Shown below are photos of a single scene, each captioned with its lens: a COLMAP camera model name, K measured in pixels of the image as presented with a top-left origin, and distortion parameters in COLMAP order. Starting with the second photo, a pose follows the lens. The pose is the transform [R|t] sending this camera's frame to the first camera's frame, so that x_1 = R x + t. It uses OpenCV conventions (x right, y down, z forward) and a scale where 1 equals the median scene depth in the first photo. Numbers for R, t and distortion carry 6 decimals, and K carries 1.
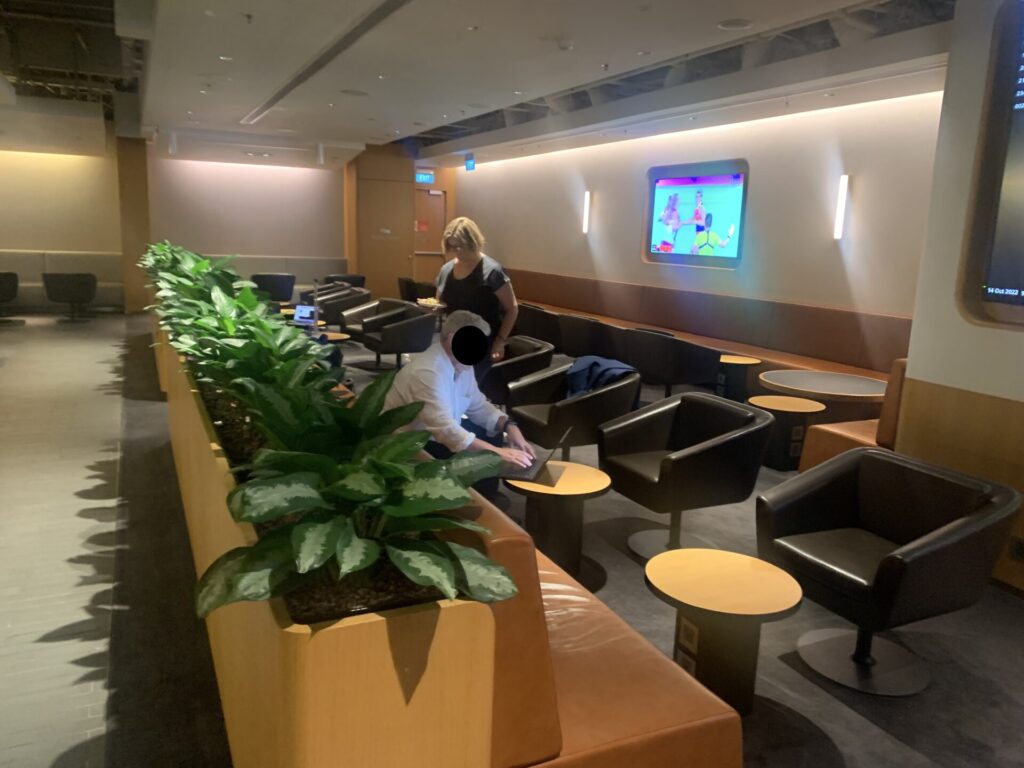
lens RADIAL K [[785.8, 0, 504.9], [0, 785.8, 375.8], [0, 0, 1]] dist [0.025058, -0.024210]
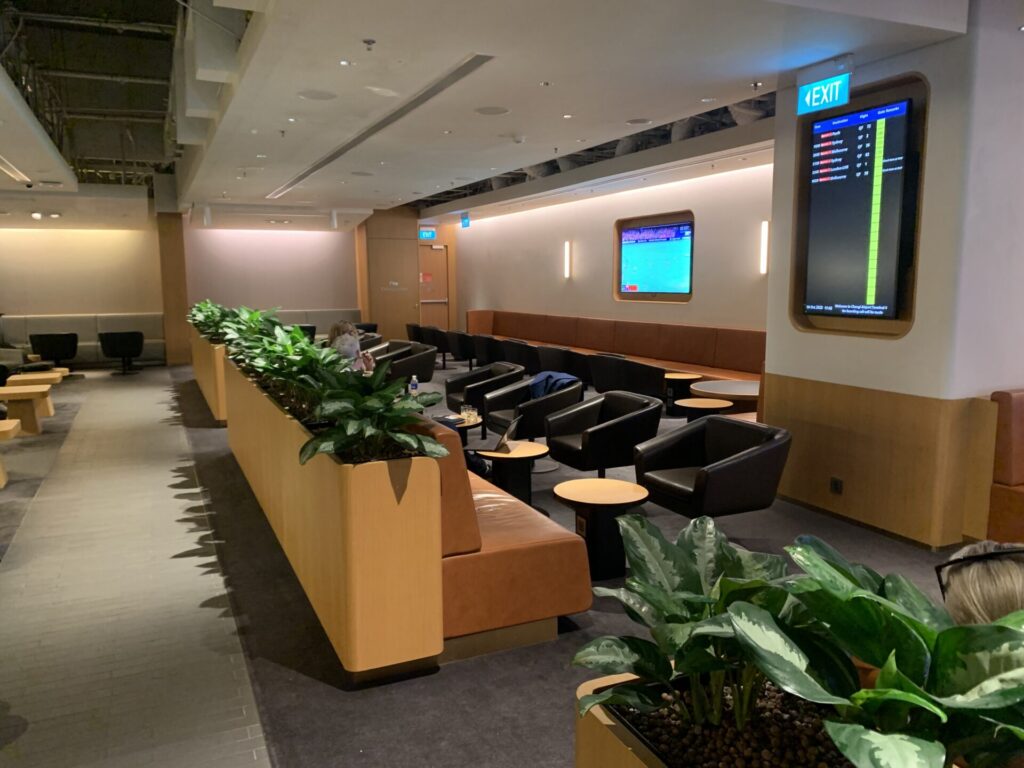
lens RADIAL K [[785.8, 0, 510.0], [0, 785.8, 393.1], [0, 0, 1]] dist [0.025058, -0.024210]
pose [[0.999018, -0.042419, -0.012833, 0.062004], [0.041925, 0.998450, -0.036604, 0.057415], [0.014366, 0.036030, 0.999247, -0.322455]]
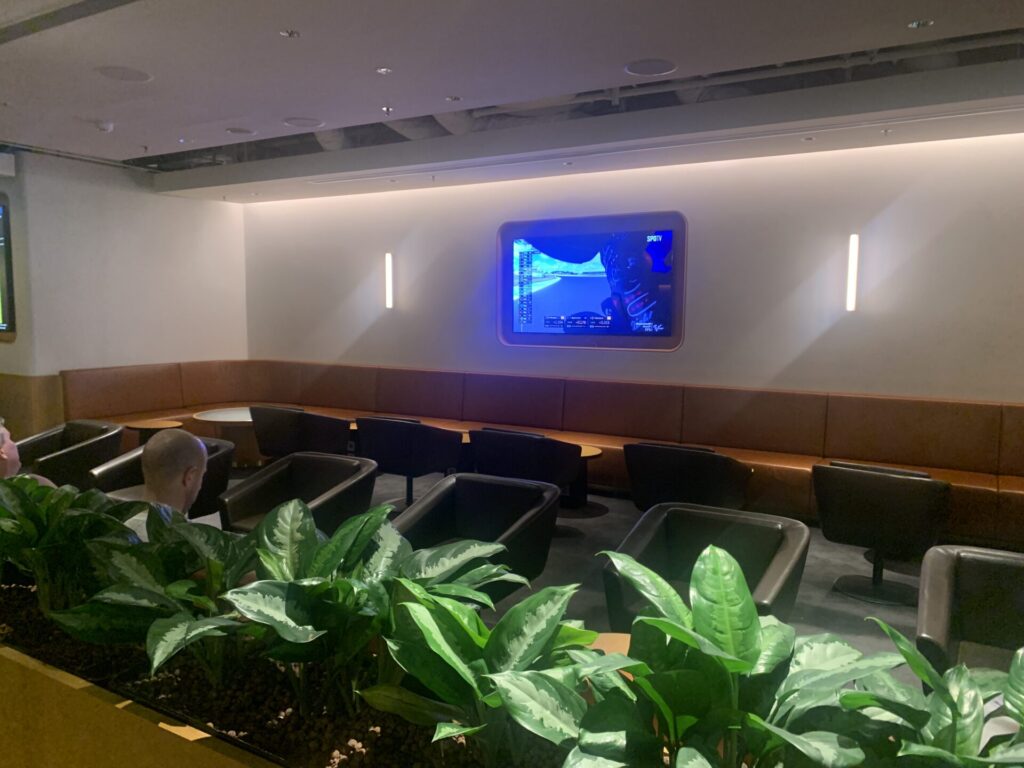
lens RADIAL K [[757.0, 0, 510.6], [0, 757.0, 385.3], [0, 0, 1]] dist [-0.009677, -0.001155]
pose [[0.822315, -0.085003, 0.562648, -0.485682], [0.125133, 0.991588, -0.033078, -0.160374], [-0.555104, 0.097607, 0.826034, 0.791825]]
